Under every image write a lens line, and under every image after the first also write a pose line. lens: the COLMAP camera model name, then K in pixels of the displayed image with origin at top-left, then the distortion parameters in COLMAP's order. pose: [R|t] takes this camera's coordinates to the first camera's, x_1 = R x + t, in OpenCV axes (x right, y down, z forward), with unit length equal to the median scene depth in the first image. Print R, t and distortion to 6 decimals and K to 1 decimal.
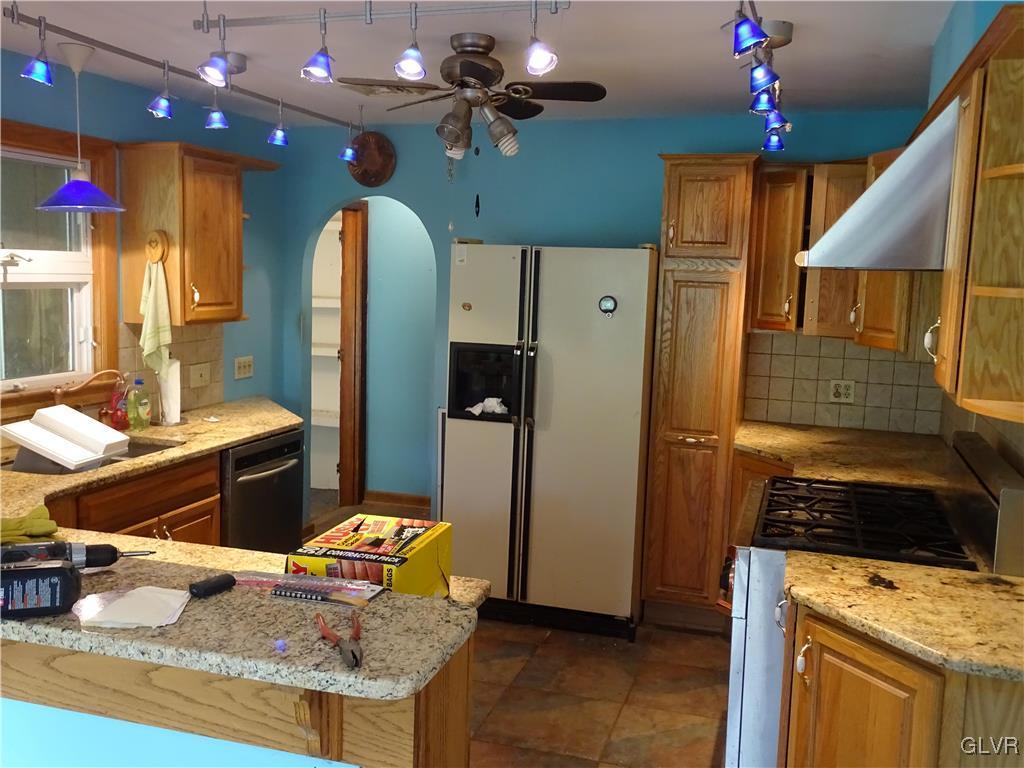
lens RADIAL K [[954.8, 0, 519.4], [0, 954.8, 382.7], [0, 0, 1]] dist [0.044828, 0.000000]
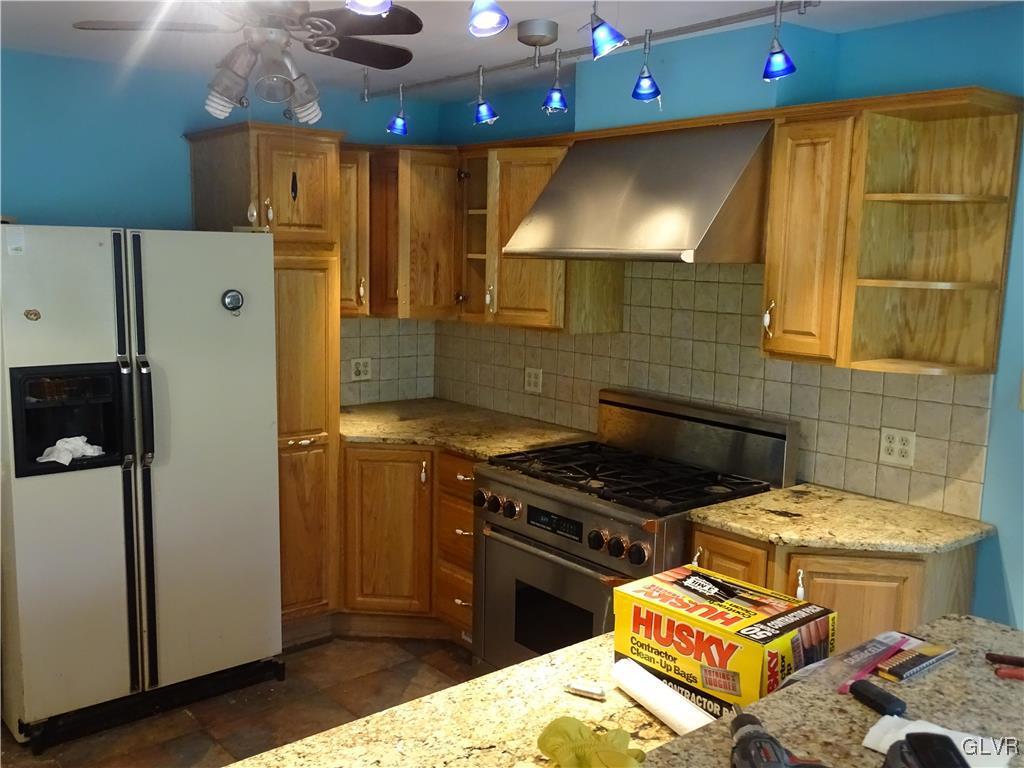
lens RADIAL K [[954.8, 0, 512.9], [0, 954.8, 385.8], [0, 0, 1]] dist [0.044828, 0.000000]
pose [[0.553081, -0.138071, 0.821607, -0.639514], [0.098096, 0.990104, 0.100352, -0.092395], [-0.827333, 0.025093, 0.561152, 0.449269]]
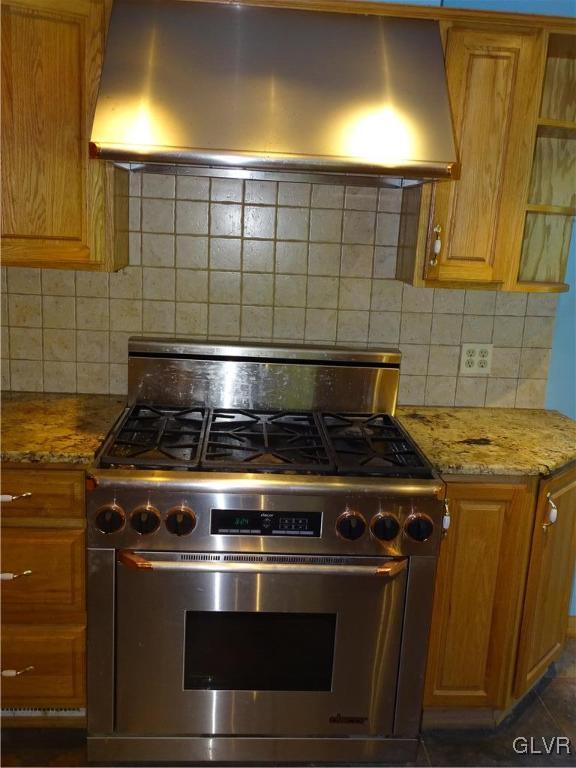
lens RADIAL K [[716.1, 0, 289.4], [0, 716.1, 377.3], [0, 0, 1]] dist [0.044828, 0.000000]
pose [[-0.344742, -0.250619, 0.904623, -0.287247], [0.050926, 0.957288, 0.284617, -0.119731], [-0.937315, 0.144189, -0.317255, 1.168732]]
